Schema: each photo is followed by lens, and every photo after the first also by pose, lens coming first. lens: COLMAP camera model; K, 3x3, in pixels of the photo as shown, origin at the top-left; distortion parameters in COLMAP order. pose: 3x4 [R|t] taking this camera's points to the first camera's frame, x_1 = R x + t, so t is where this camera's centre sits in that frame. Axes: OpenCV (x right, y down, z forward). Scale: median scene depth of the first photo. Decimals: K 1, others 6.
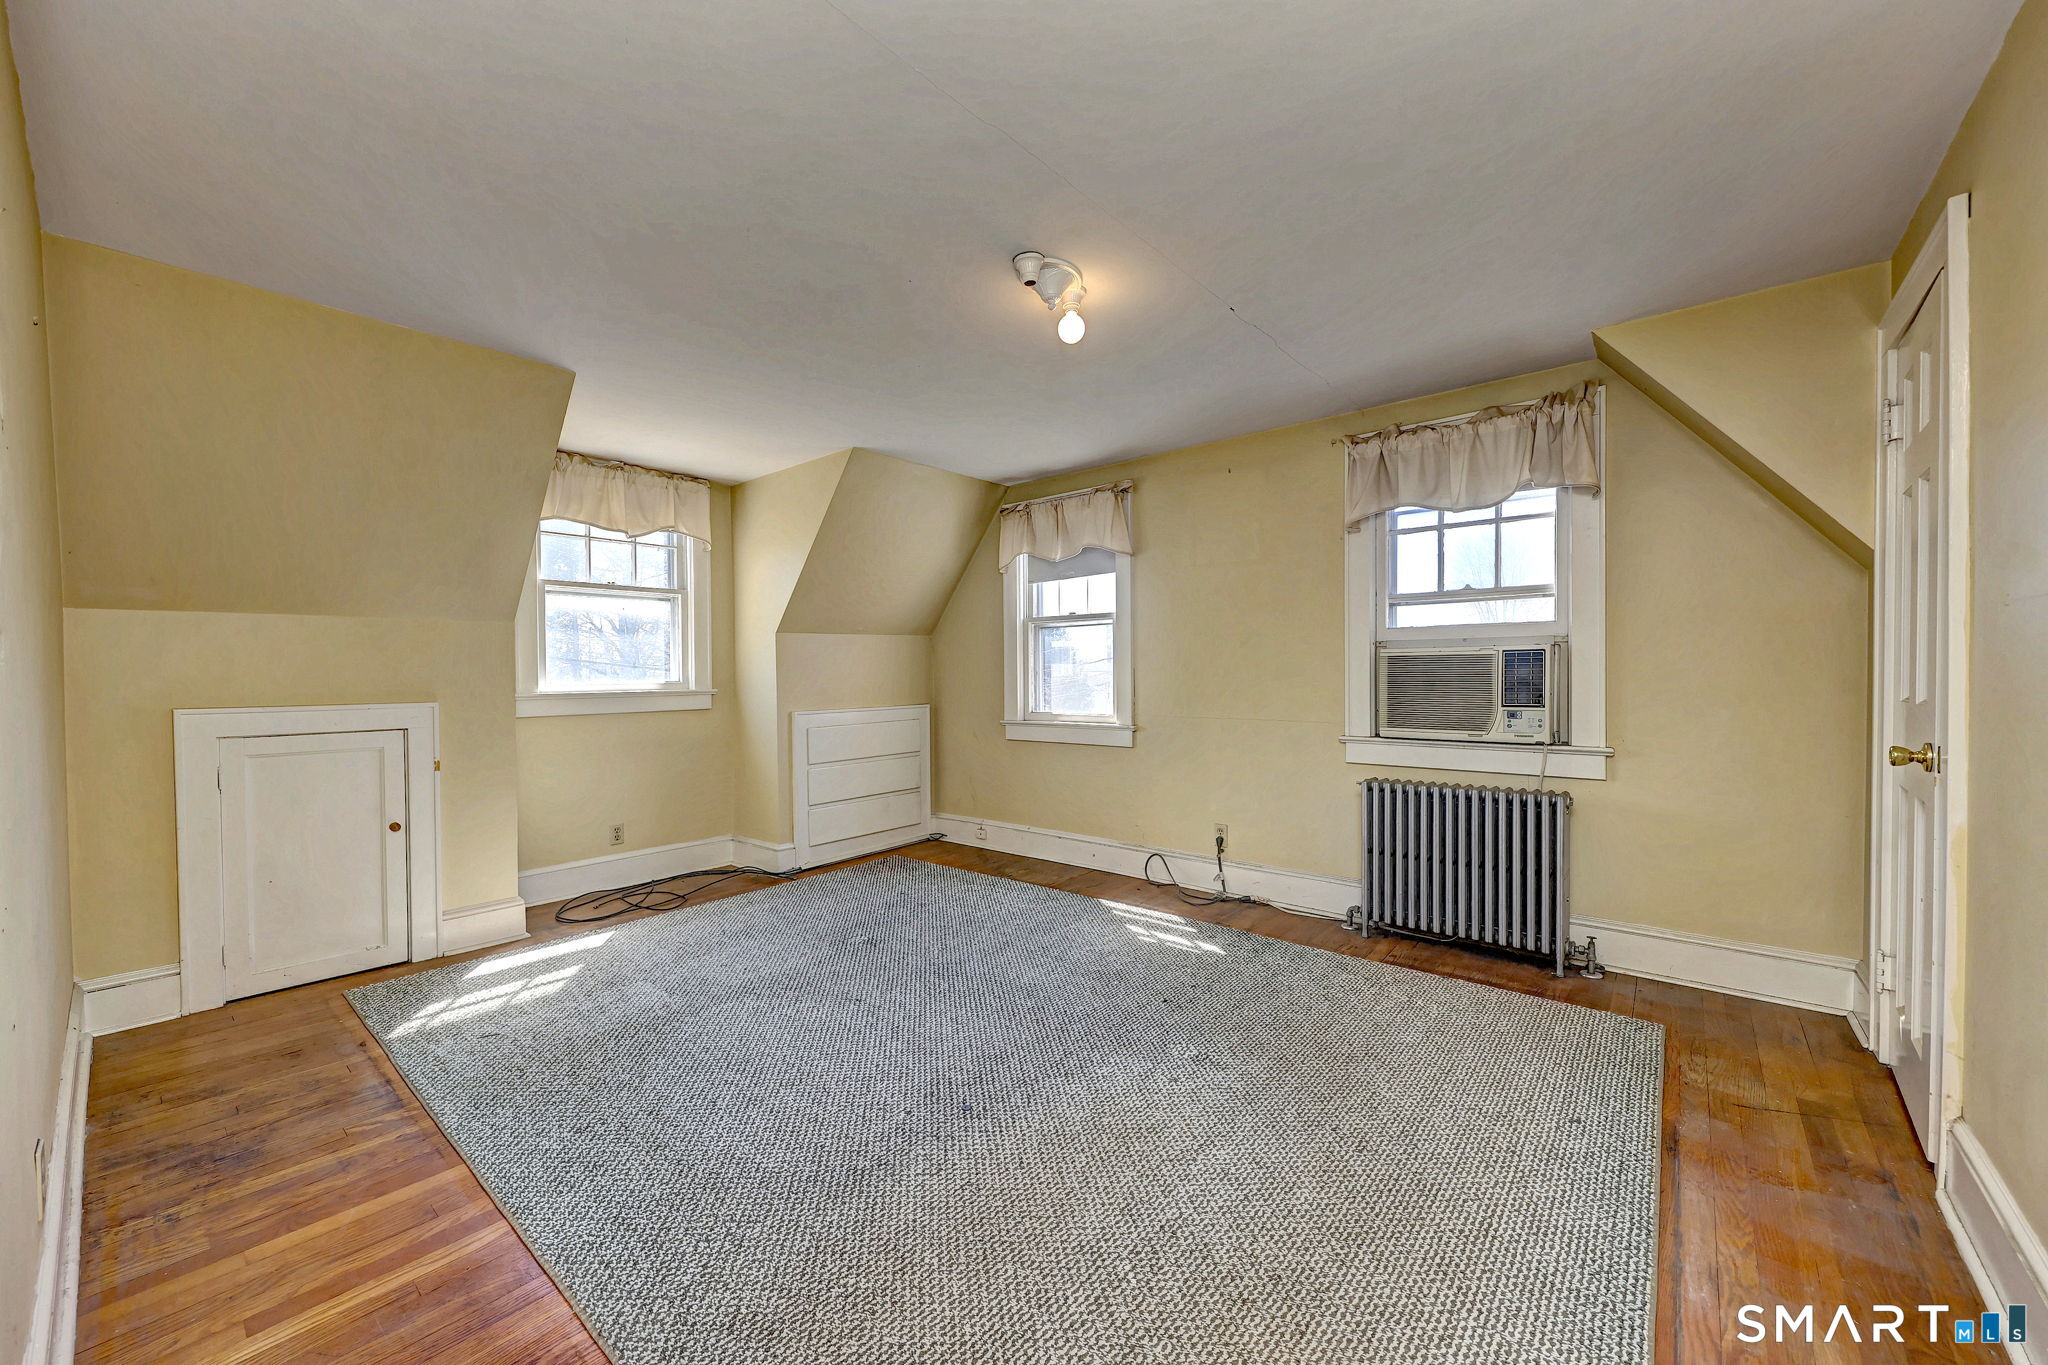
lens RADIAL K [[754.2, 0, 1006.8], [0, 754.2, 692.2], [0, 0, 1]] dist [0.001692, -0.000310]
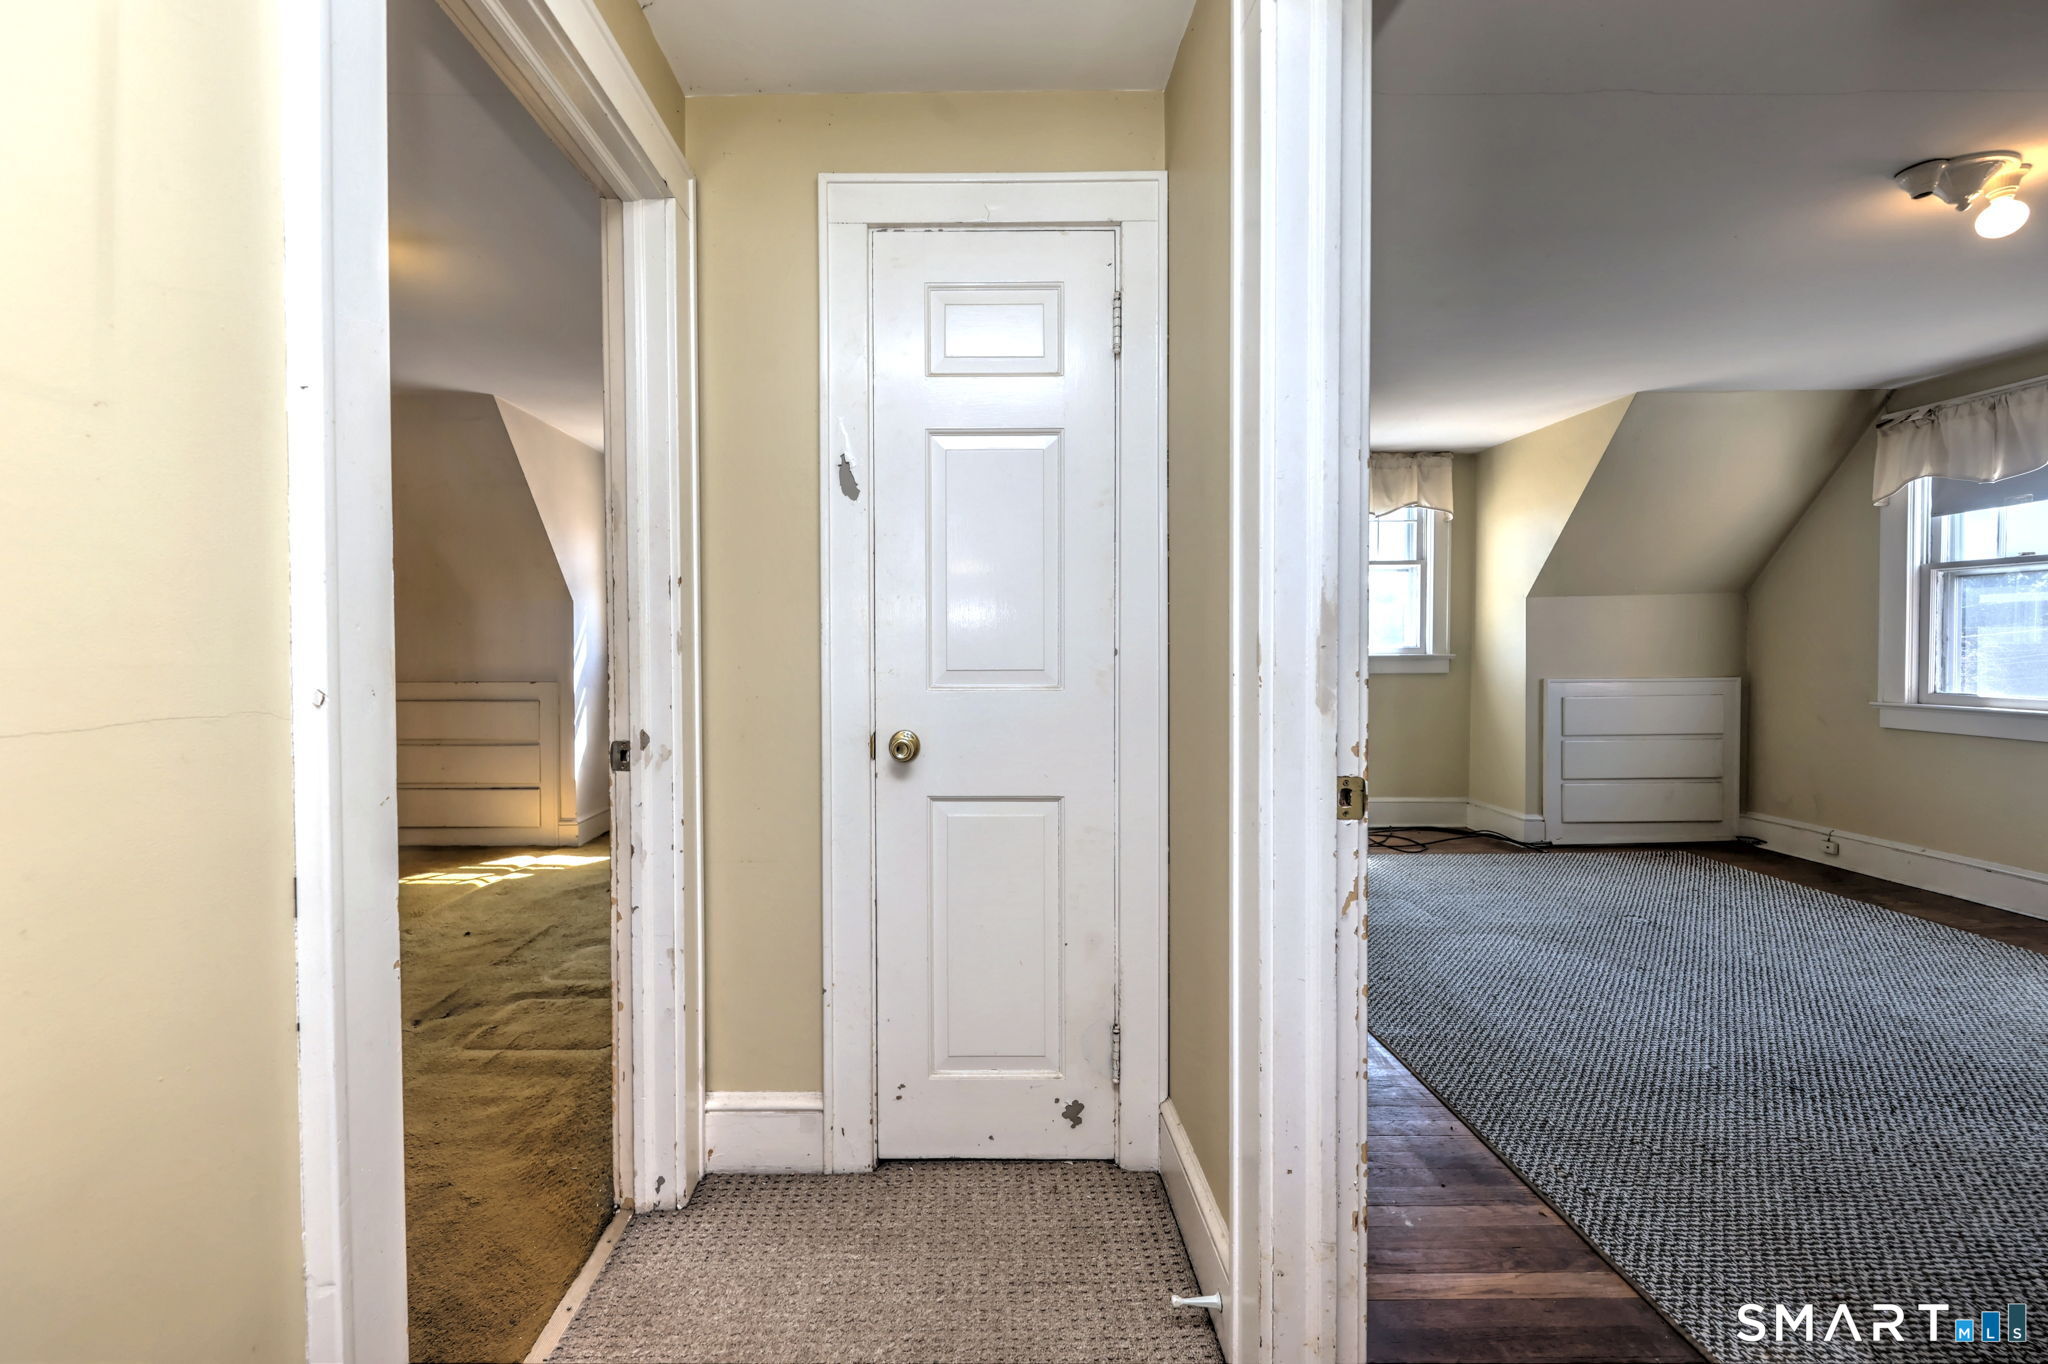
lens RADIAL K [[789.6, 0, 971.3], [0, 789.6, 657.6], [0, 0, 1]] dist [0.000061, -0.002357]
pose [[0.647097, 0.019075, -0.762169, 0.009517], [-0.019502, 0.999774, 0.008464, 0.004648], [0.762159, 0.009387, 0.647322, -0.216969]]
